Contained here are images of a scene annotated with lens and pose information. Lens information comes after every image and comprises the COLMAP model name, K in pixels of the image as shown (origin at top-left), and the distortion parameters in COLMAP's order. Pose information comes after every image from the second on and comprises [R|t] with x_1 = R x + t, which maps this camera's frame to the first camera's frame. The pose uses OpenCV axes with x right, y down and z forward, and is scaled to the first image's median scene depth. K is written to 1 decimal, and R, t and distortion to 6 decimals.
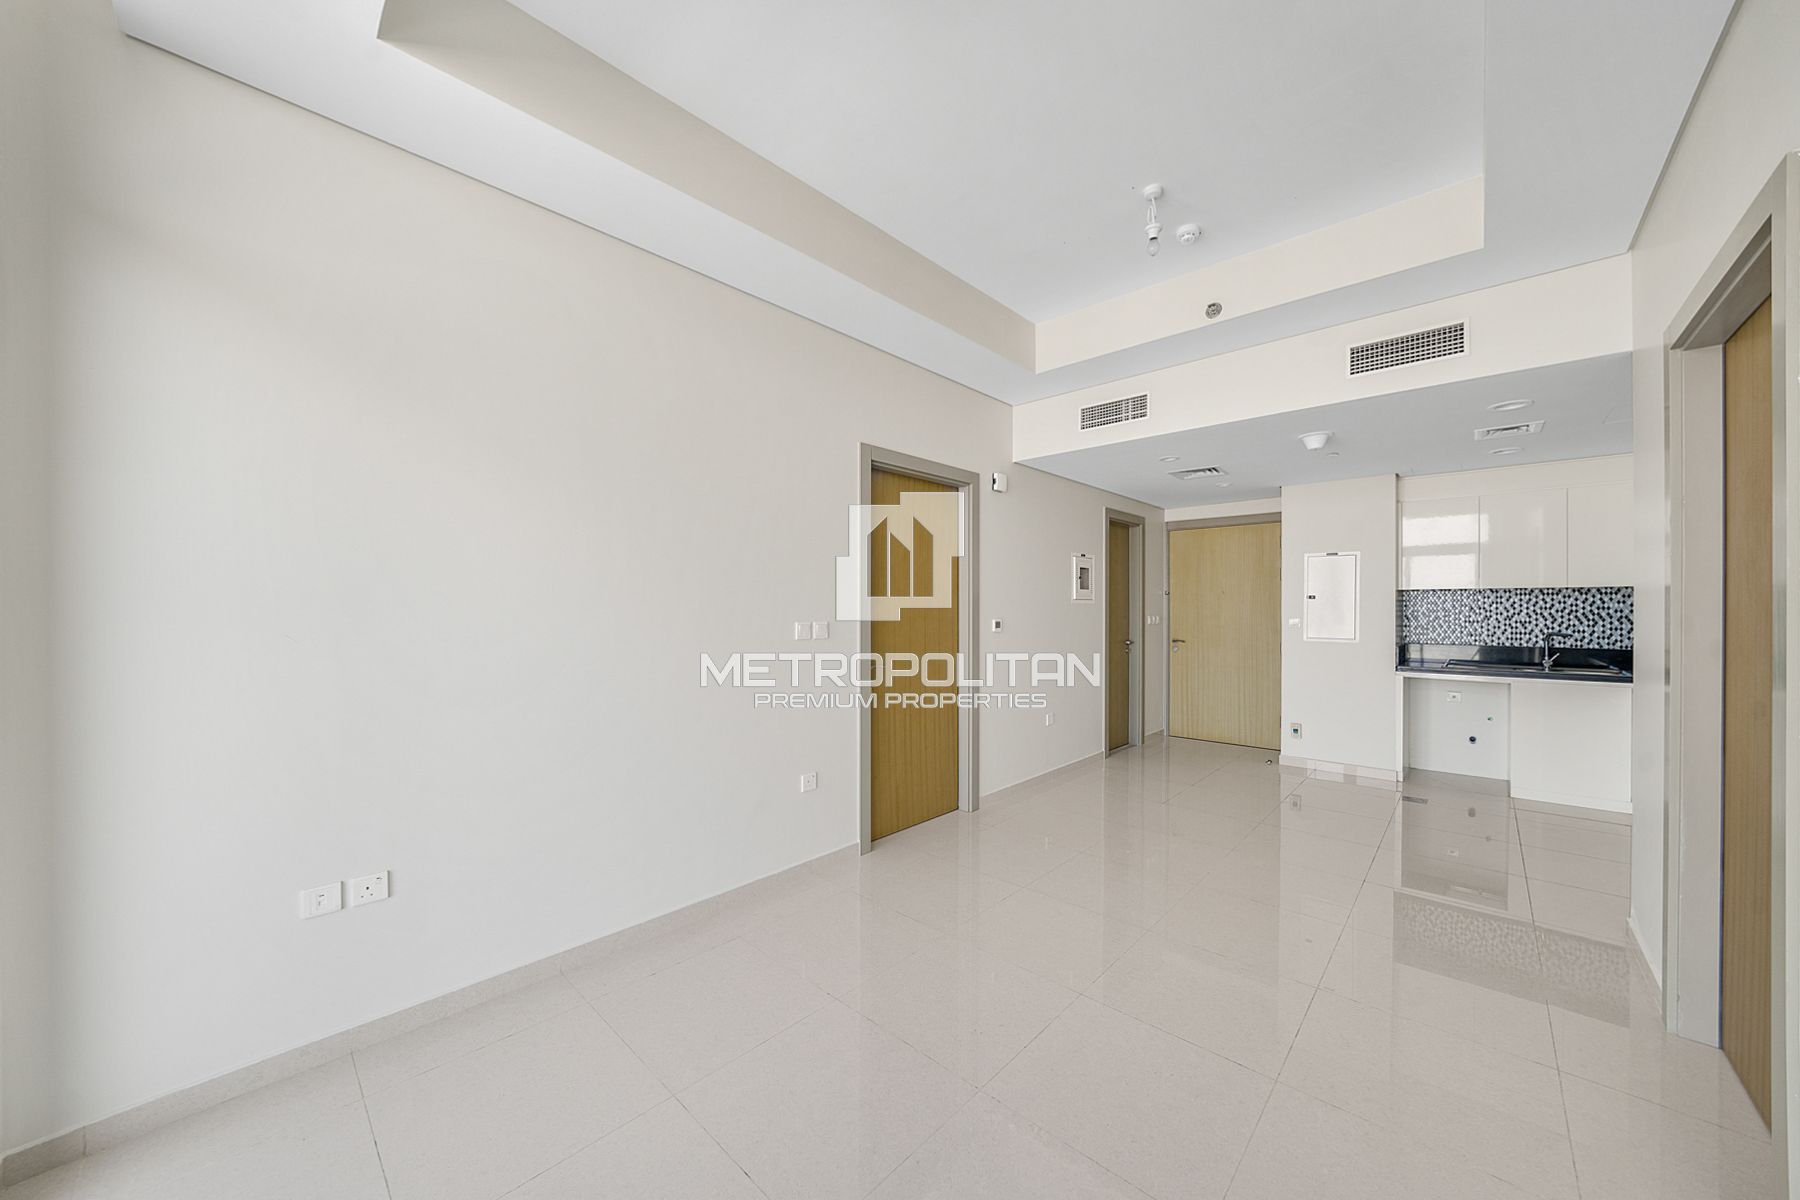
lens RADIAL K [[638.8, 0, 897.4], [0, 638.8, 606.5], [0, 0, 1]] dist [-0.001223, -0.000045]
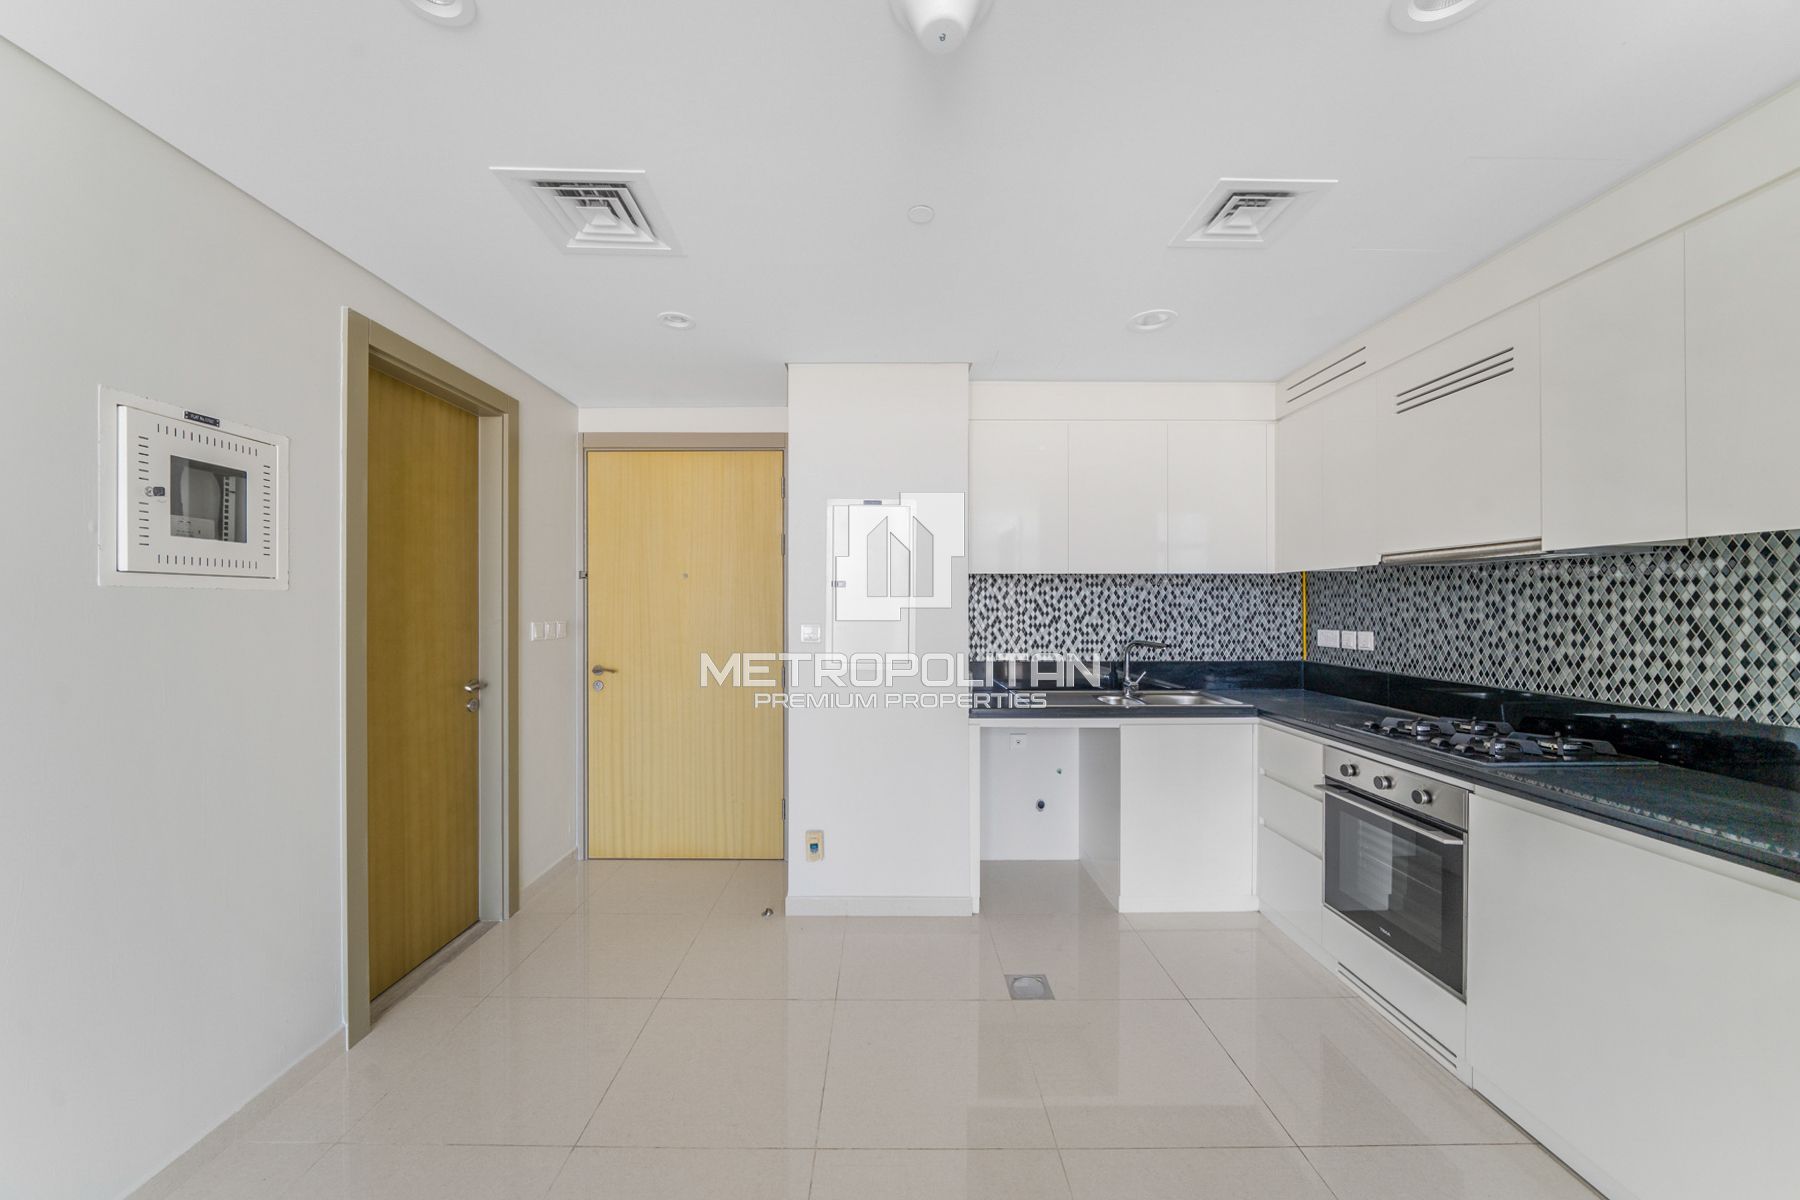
lens RADIAL K [[638.8, 0, 897.4], [0, 638.8, 606.5], [0, 0, 1]] dist [-0.001223, -0.000045]
pose [[0.730348, 0.001736, 0.683073, 0.353642], [-0.001121, 0.999998, -0.001343, 0.005188], [-0.683074, 0.000215, 0.730349, 0.635087]]
